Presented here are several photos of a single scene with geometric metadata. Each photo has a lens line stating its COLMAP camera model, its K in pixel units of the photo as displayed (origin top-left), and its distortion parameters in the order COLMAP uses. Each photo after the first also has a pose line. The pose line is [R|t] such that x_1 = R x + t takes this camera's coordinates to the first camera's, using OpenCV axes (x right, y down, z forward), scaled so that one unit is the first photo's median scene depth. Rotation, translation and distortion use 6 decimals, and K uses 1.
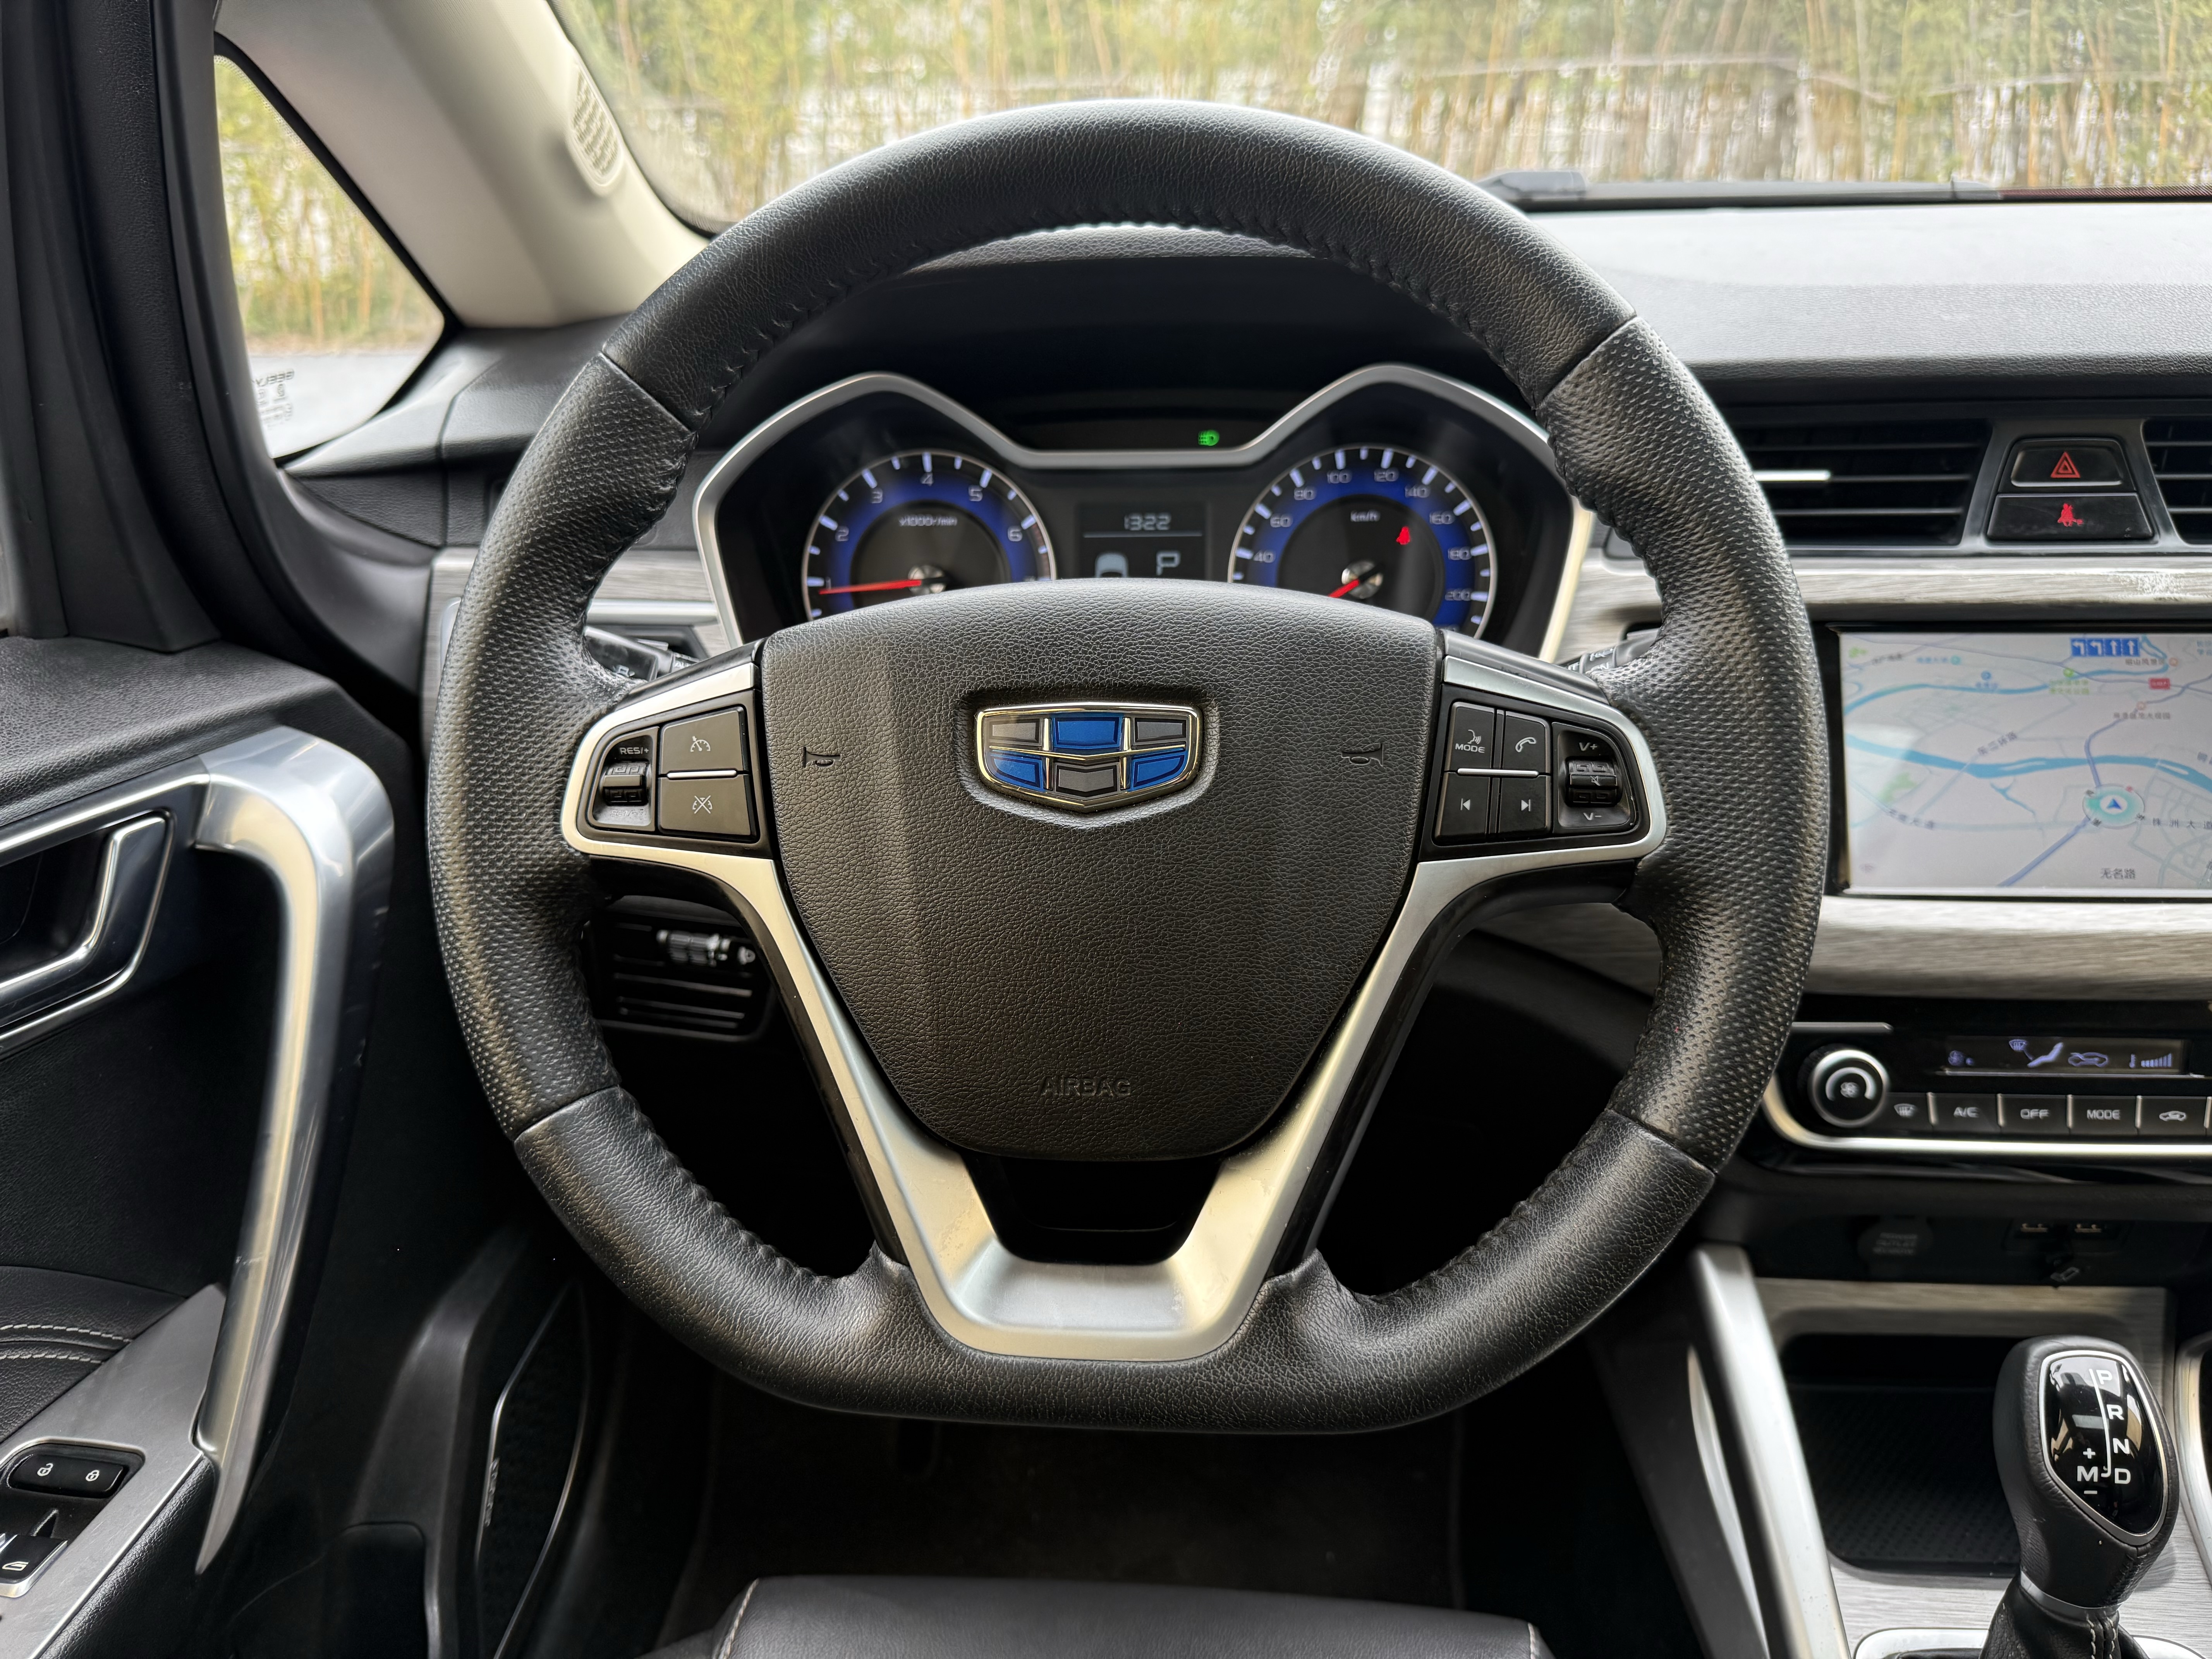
lens RADIAL K [[1563.1, 0, 1121.2], [0, 1563.1, 840.4], [0, 0, 1]] dist [0.029282, -0.034207]
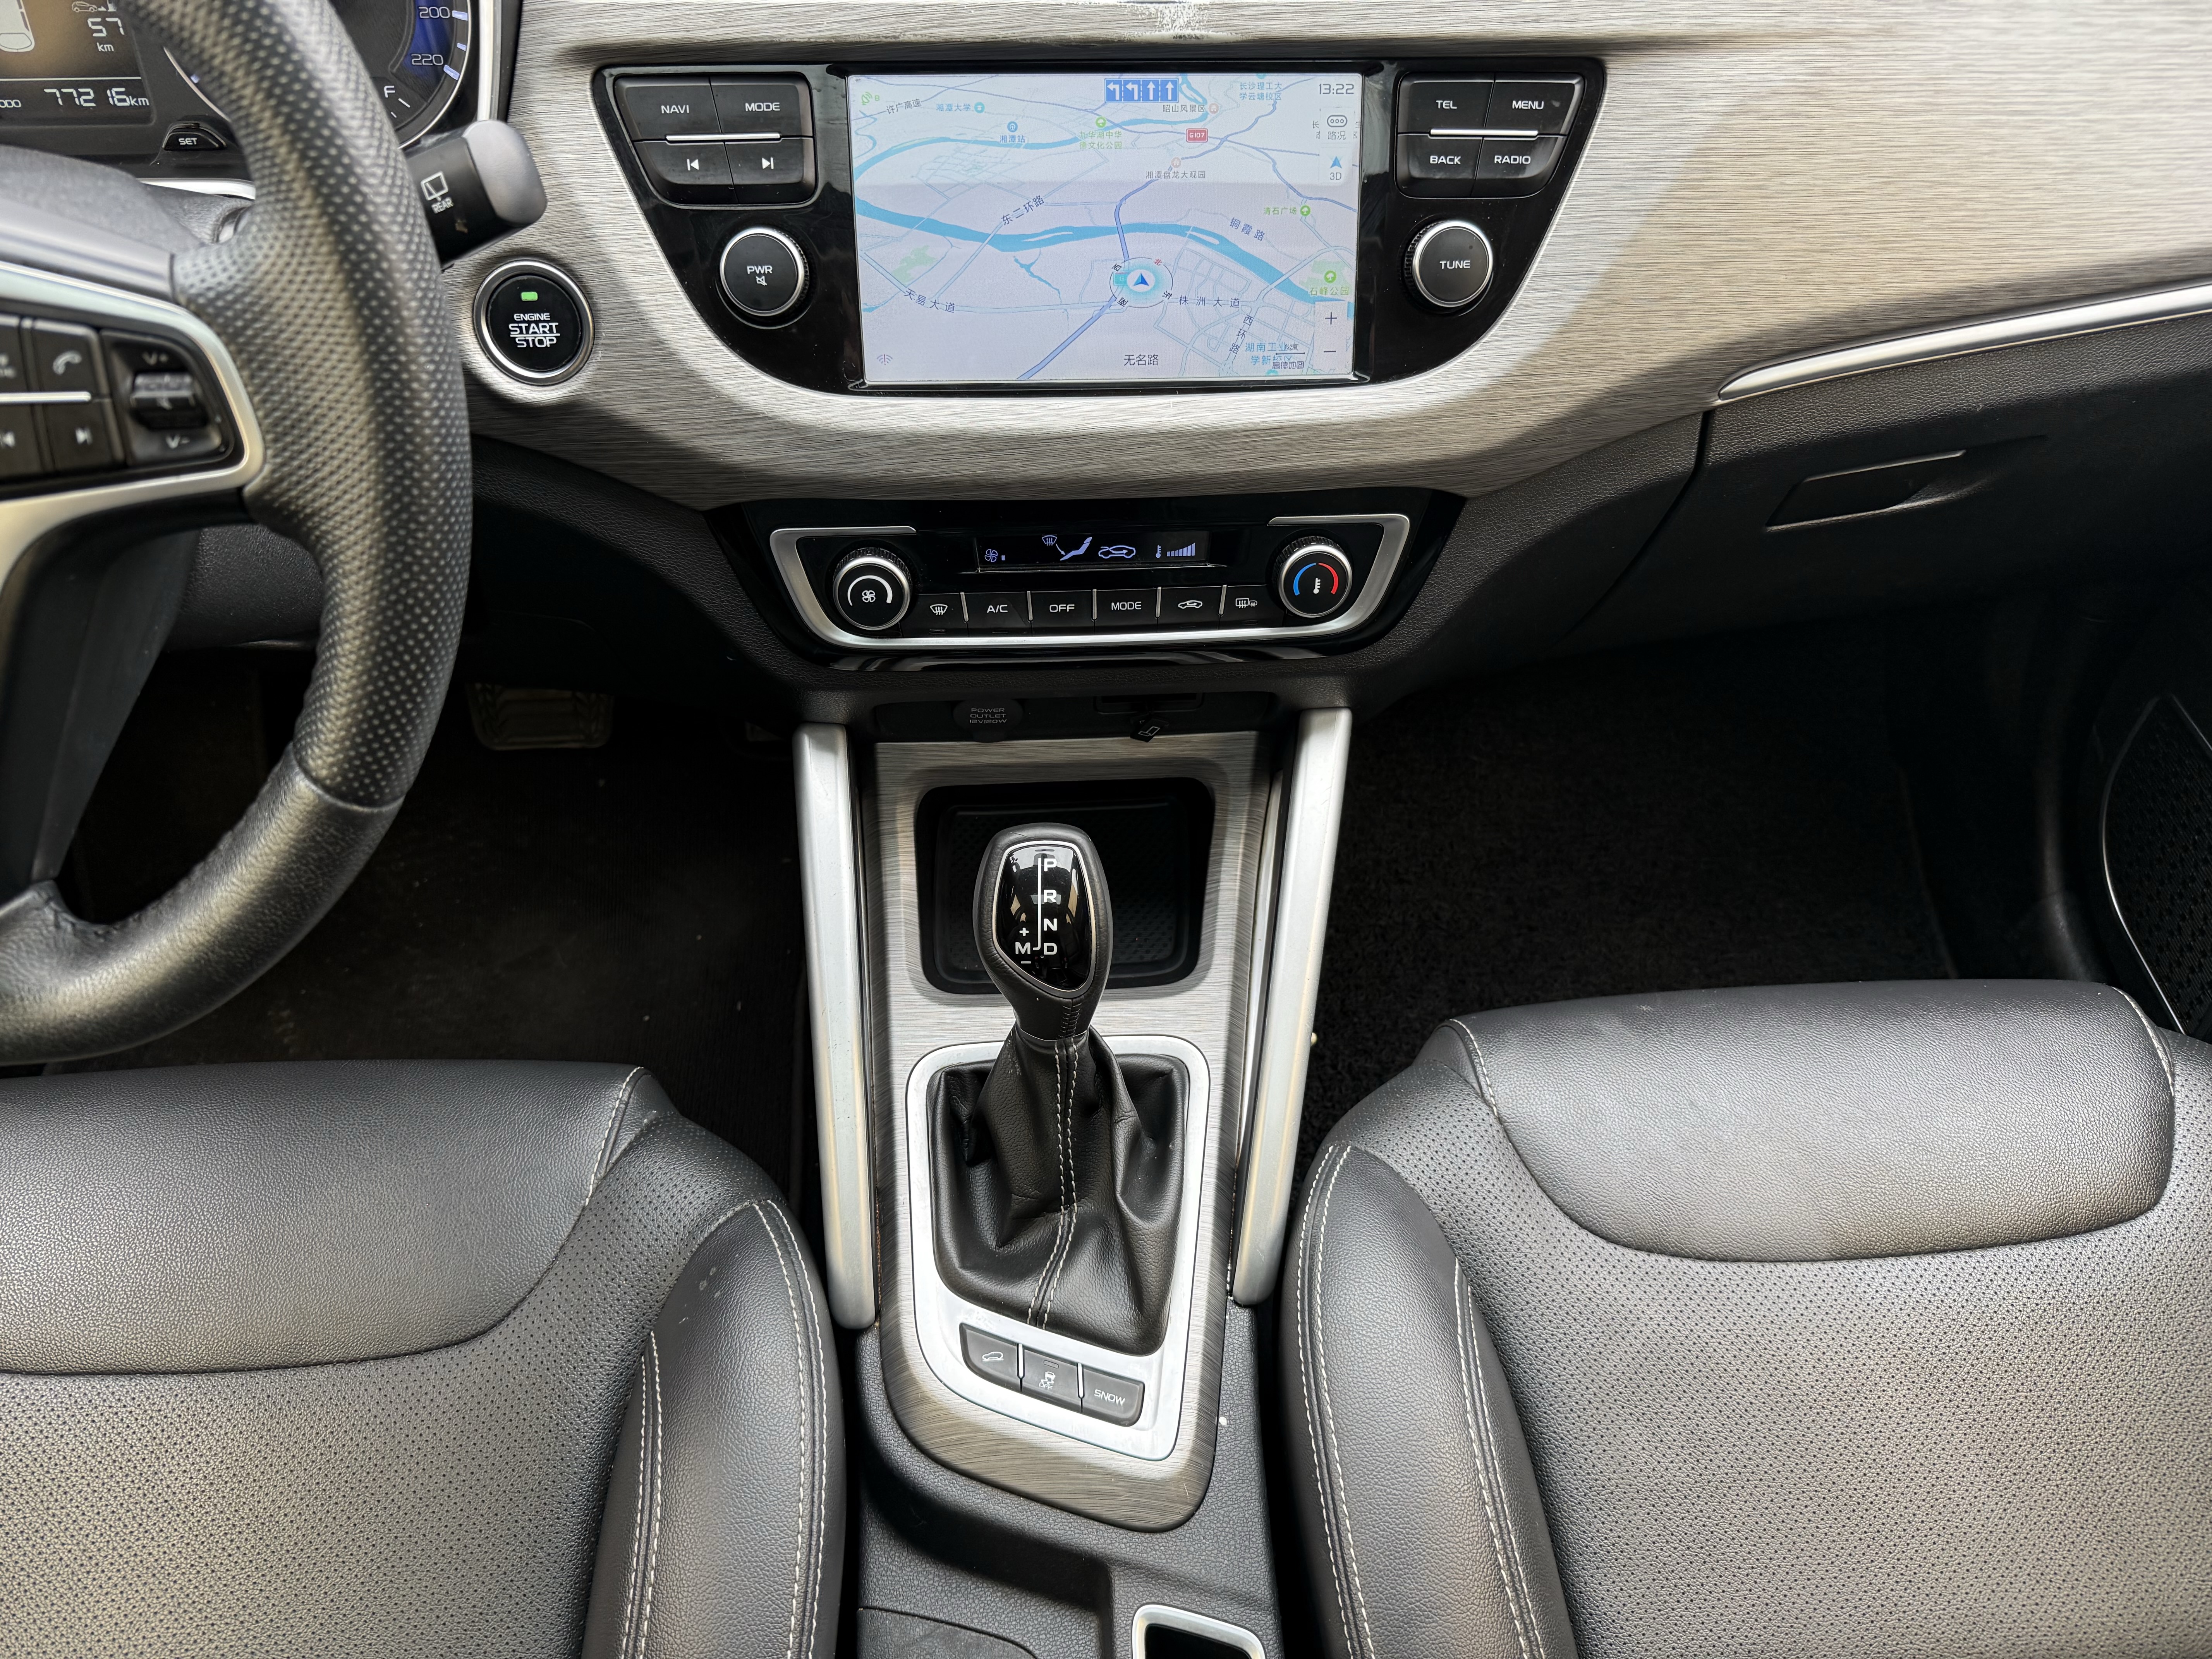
lens RADIAL K [[1563.1, 0, 1100.7], [0, 1563.1, 838.6], [0, 0, 1]] dist [0.029282, -0.034207]
pose [[0.990956, -0.069846, 0.114578, 0.512879], [0.012576, 0.898439, 0.438918, -0.144083], [-0.133598, -0.433507, 0.891192, 0.033899]]
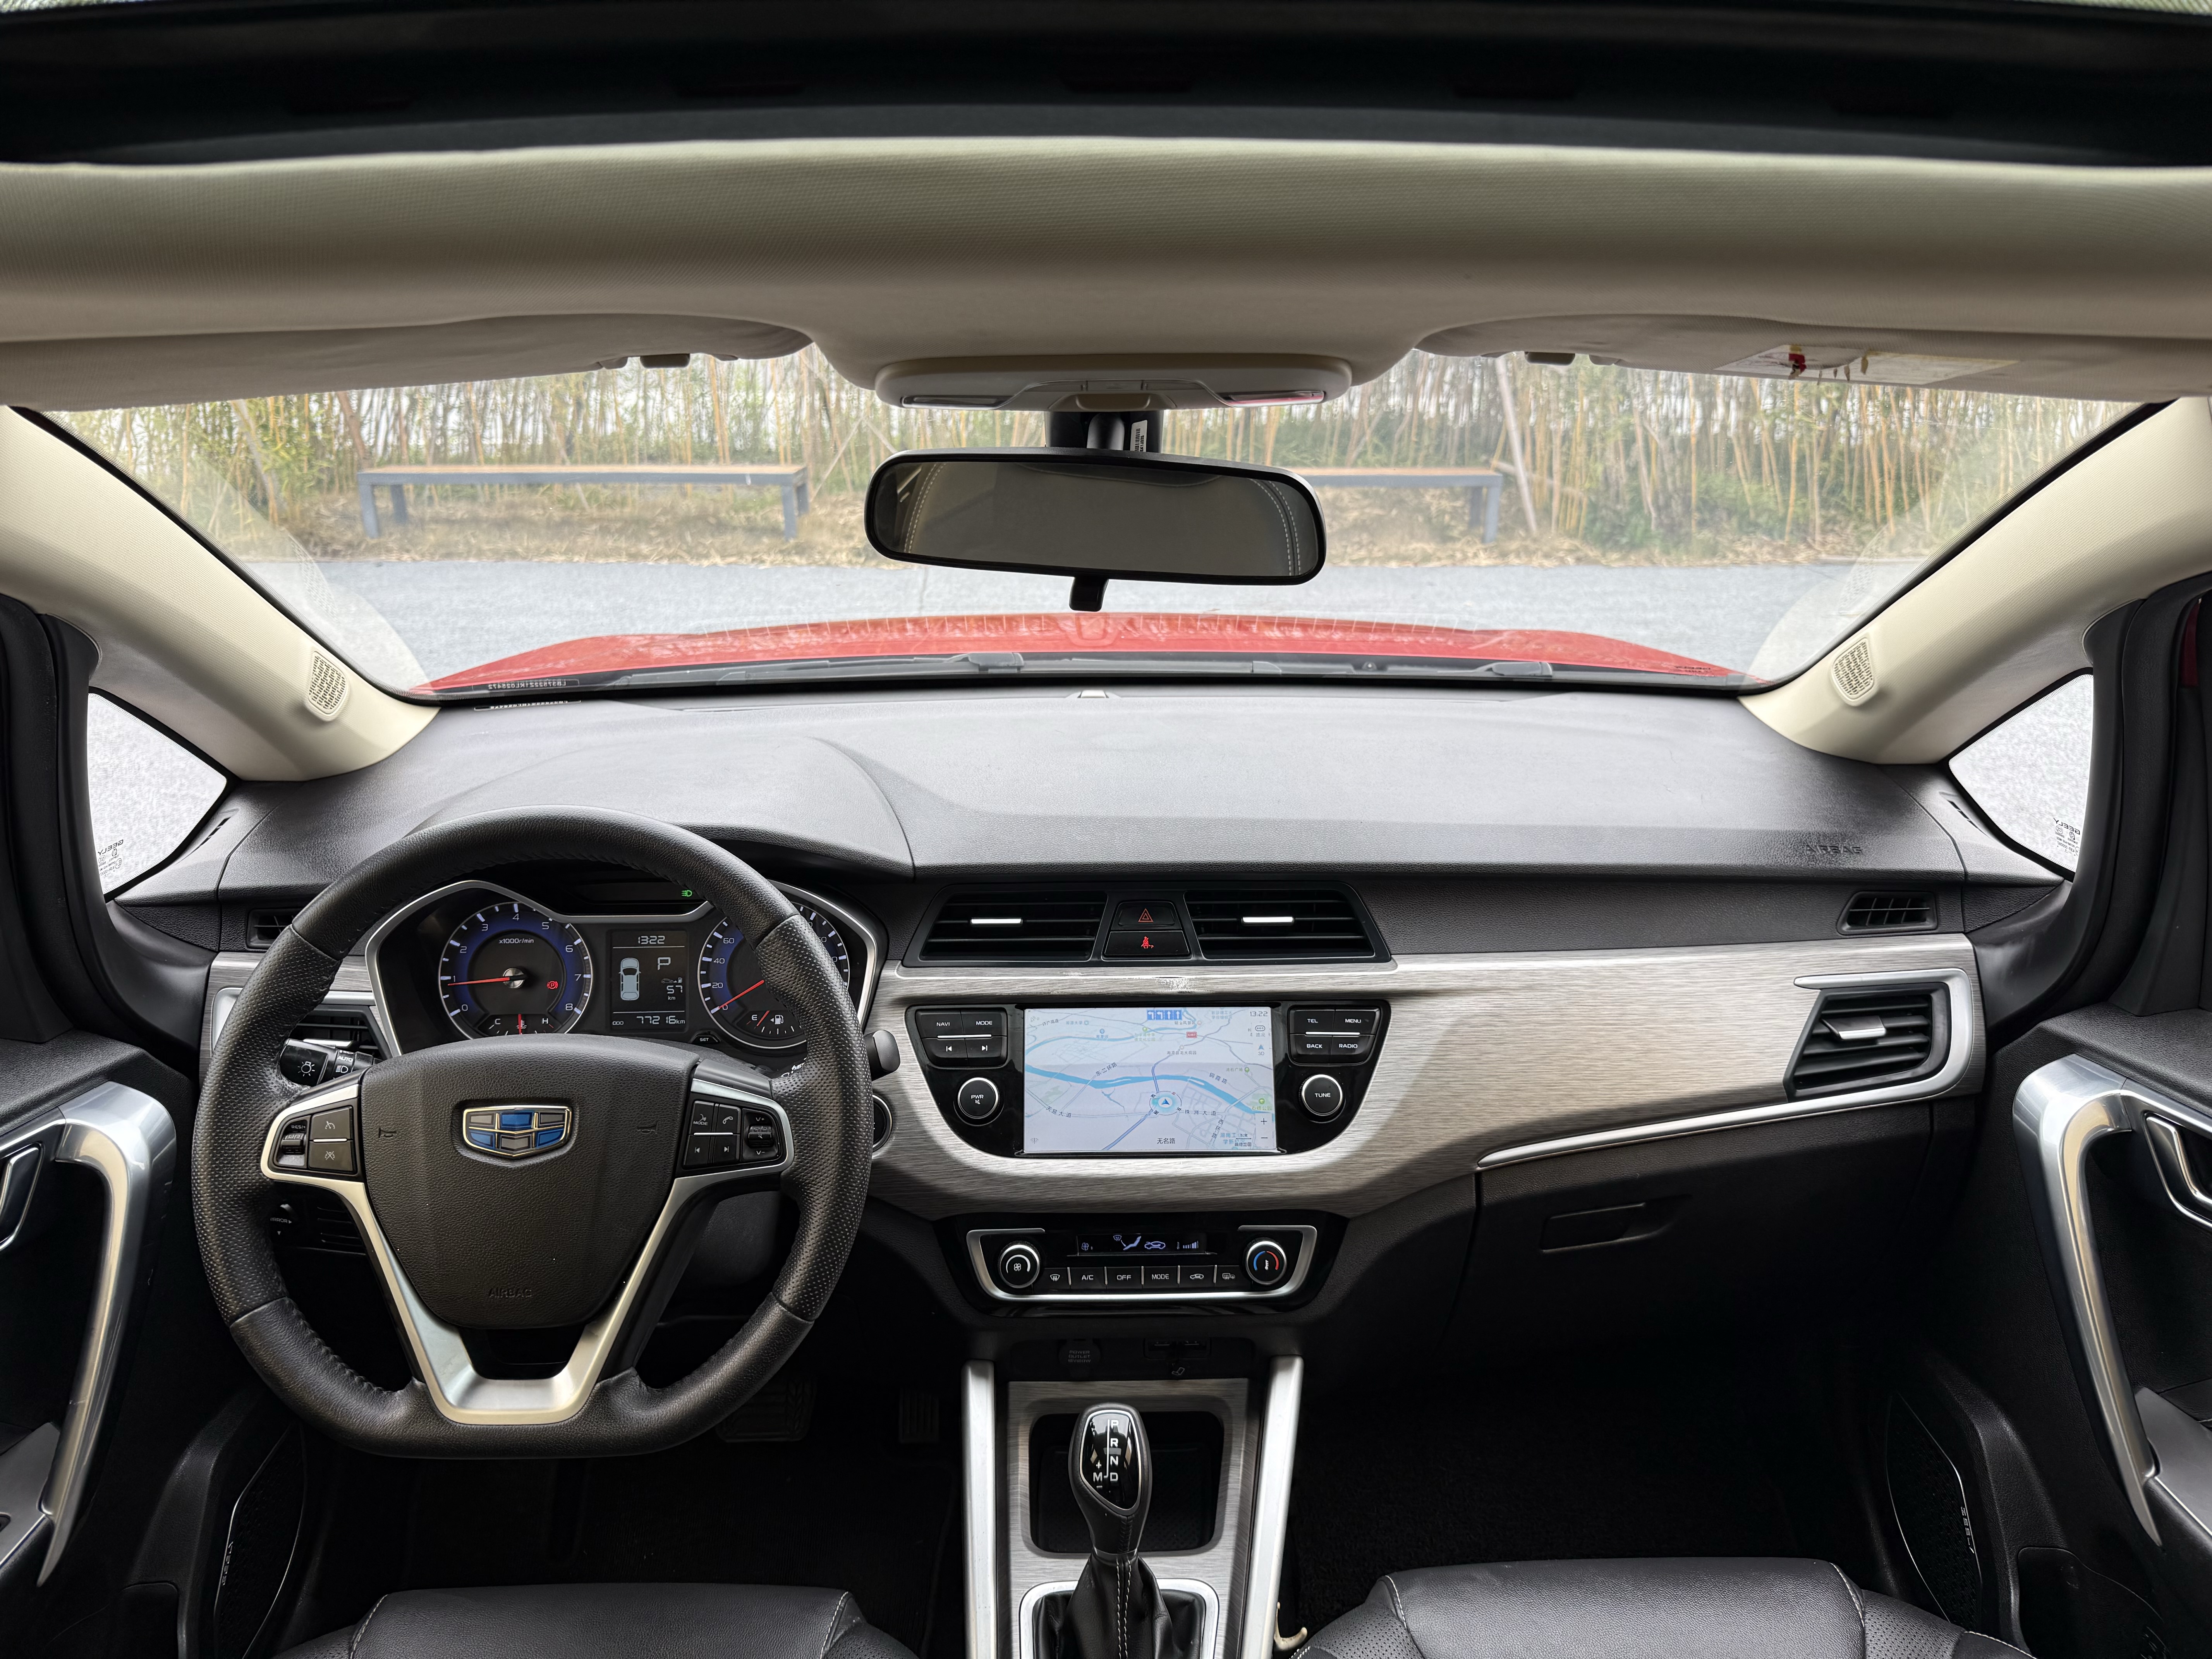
lens RADIAL K [[1563.1, 0, 1121.6], [0, 1563.1, 824.6], [0, 0, 1]] dist [0.029282, -0.034207]
pose [[0.995062, -0.006347, 0.099048, 0.429658], [0.016307, 0.994846, -0.100076, -0.176579], [-0.097902, 0.101197, 0.990037, -0.904324]]
